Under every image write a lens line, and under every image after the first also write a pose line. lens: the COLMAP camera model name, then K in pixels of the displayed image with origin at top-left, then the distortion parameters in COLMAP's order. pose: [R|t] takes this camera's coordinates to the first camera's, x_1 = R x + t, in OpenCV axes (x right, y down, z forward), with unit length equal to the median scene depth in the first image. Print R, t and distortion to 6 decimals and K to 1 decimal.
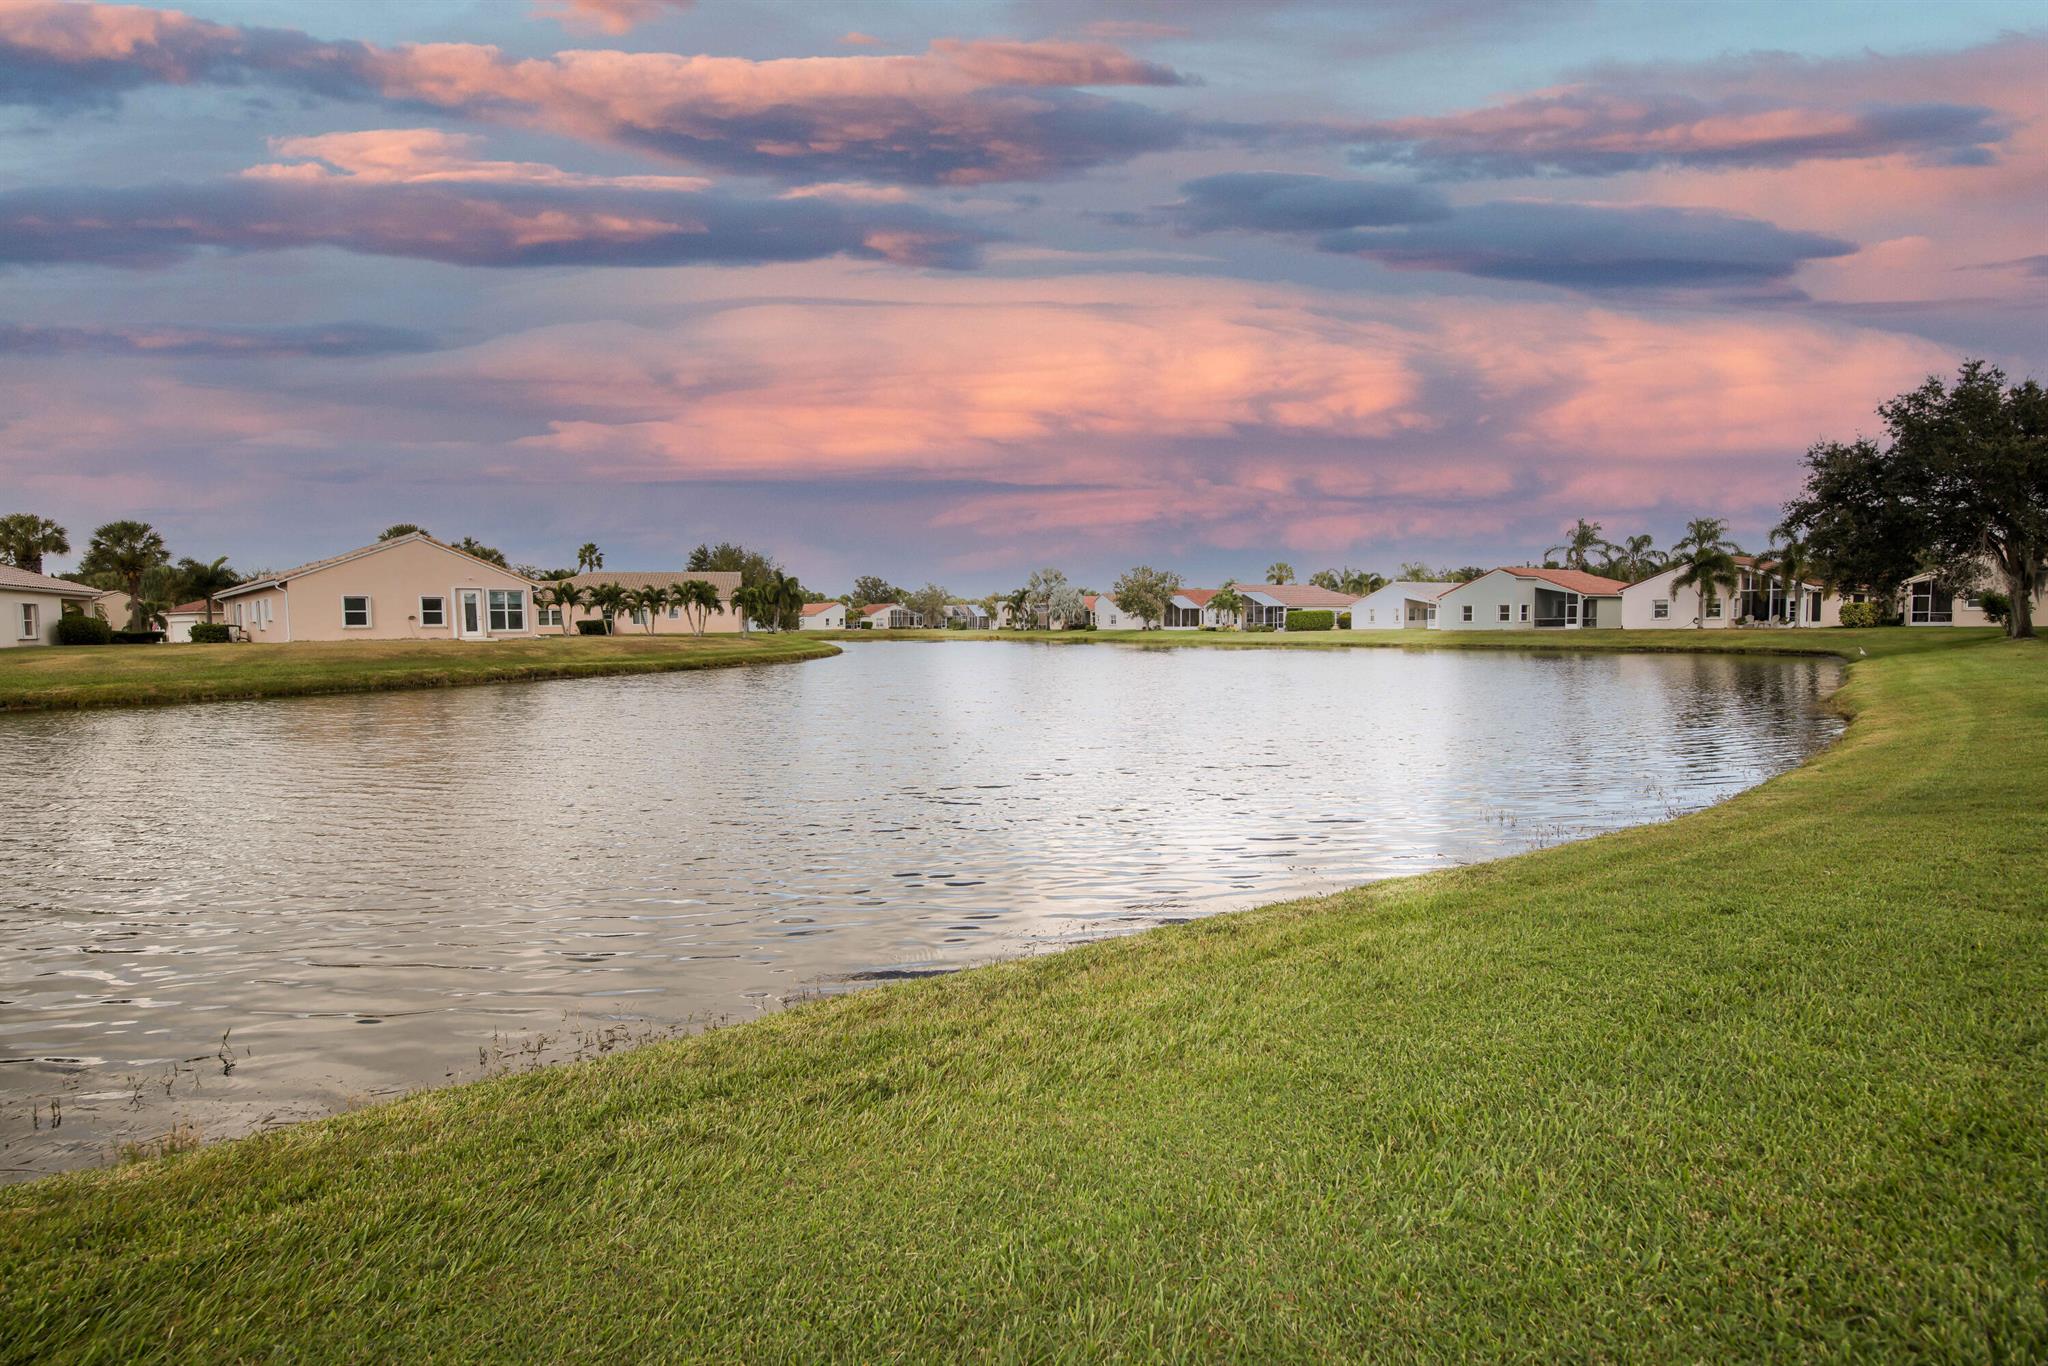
lens RADIAL K [[910.8, 0, 1037.2], [0, 910.8, 684.1], [0, 0, 1]] dist [-0.020078, -0.000225]
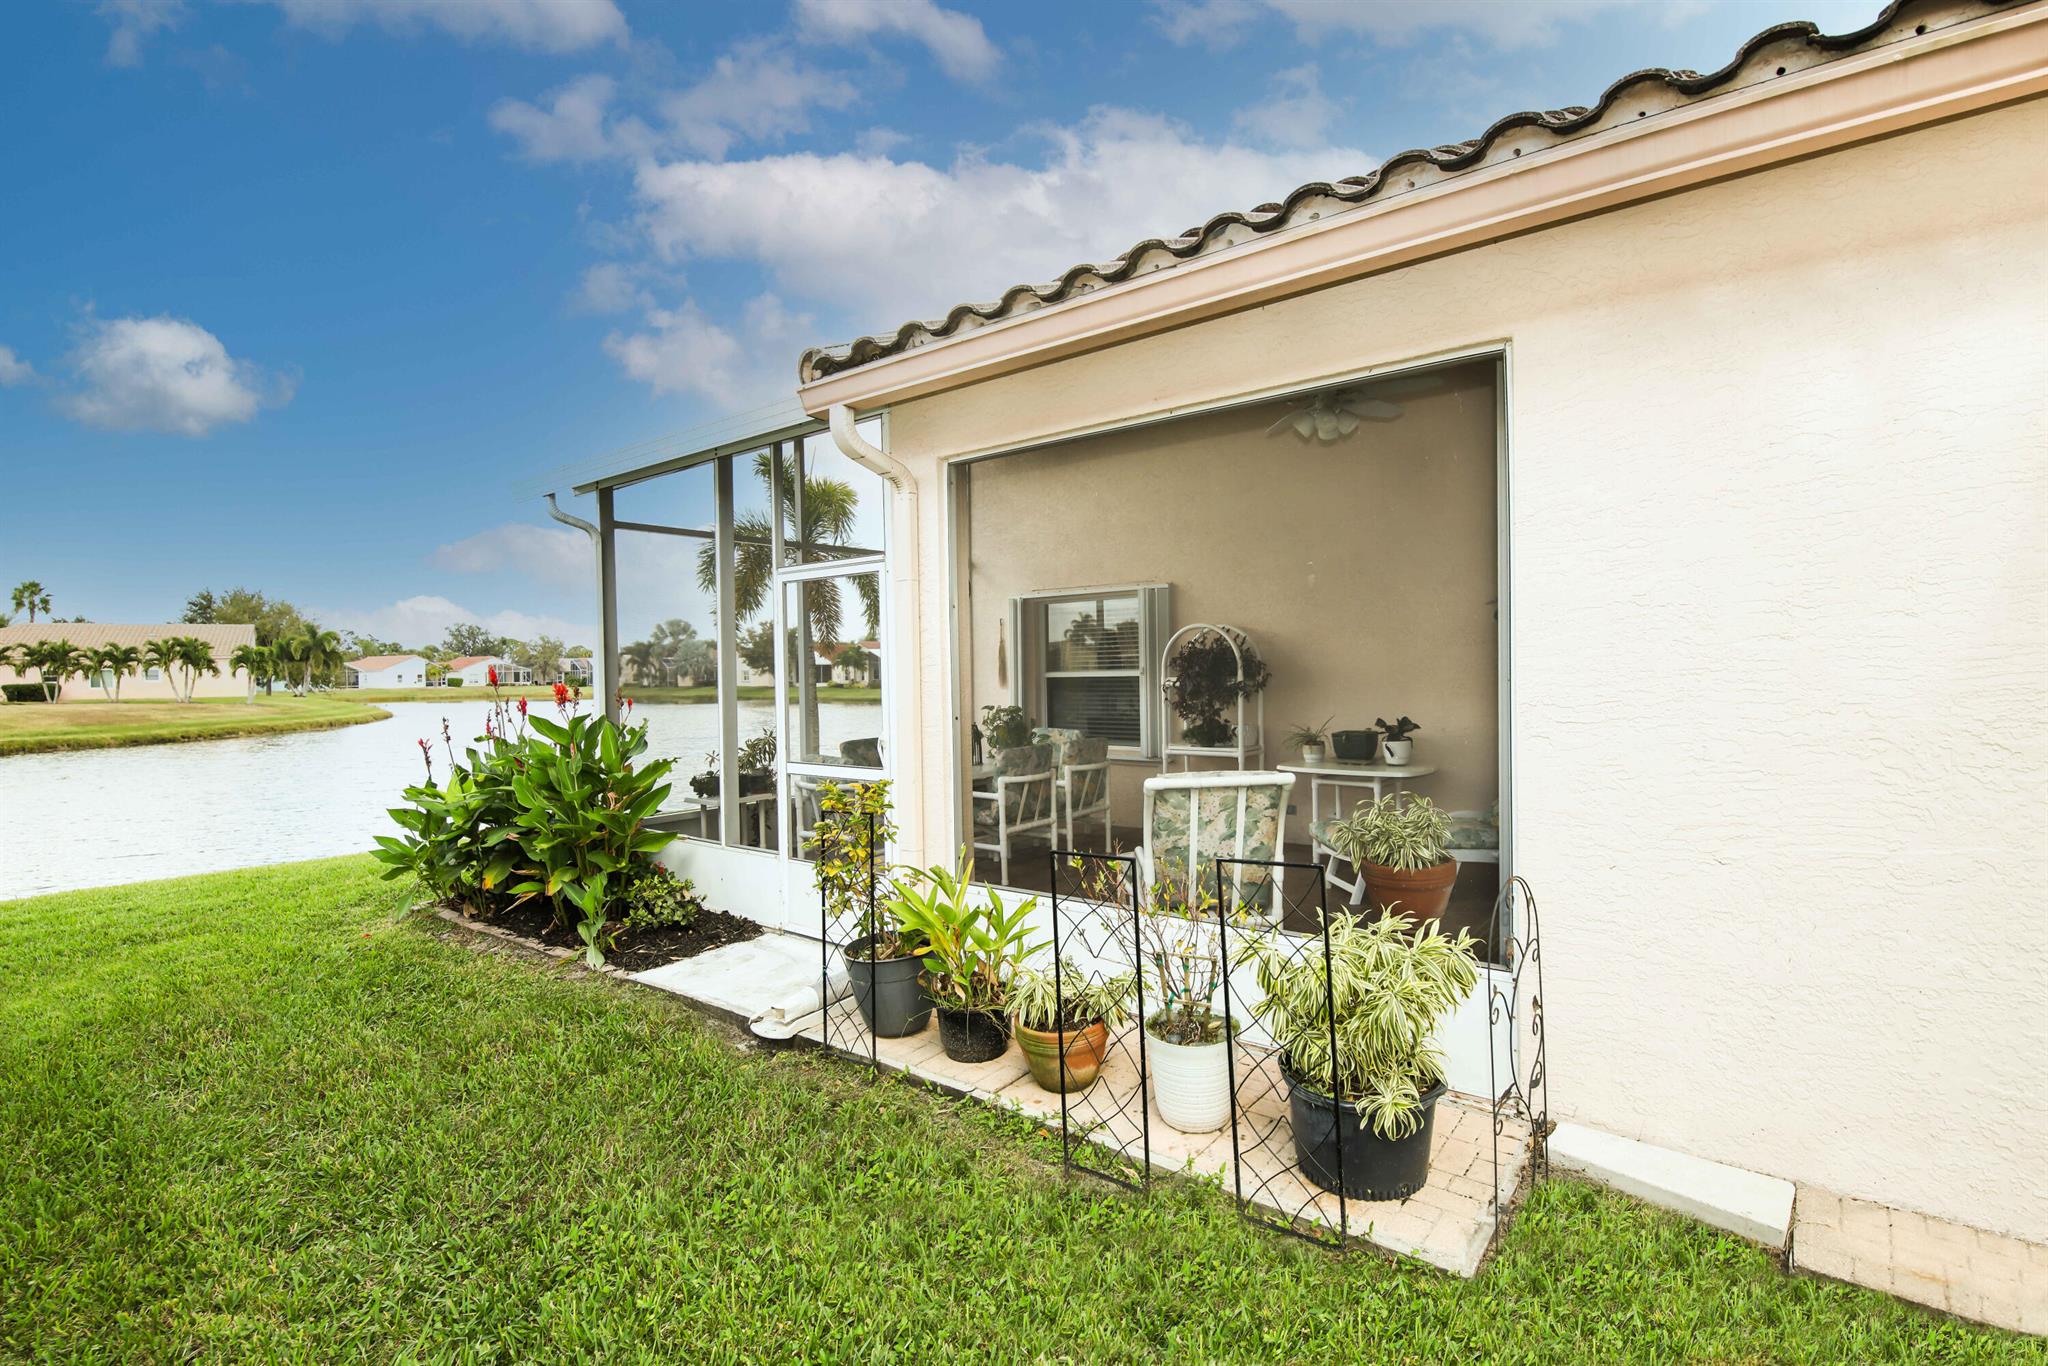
lens RADIAL K [[1000.7, 0, 1035.0], [0, 1000.7, 685.4], [0, 0, 1]] dist [0.000406, -0.001054]
pose [[0.947202, -0.007334, 0.320554, 0.080623], [0.025671, 0.998264, -0.053015, 0.001447], [-0.319609, 0.058445, 0.945745, -0.140656]]
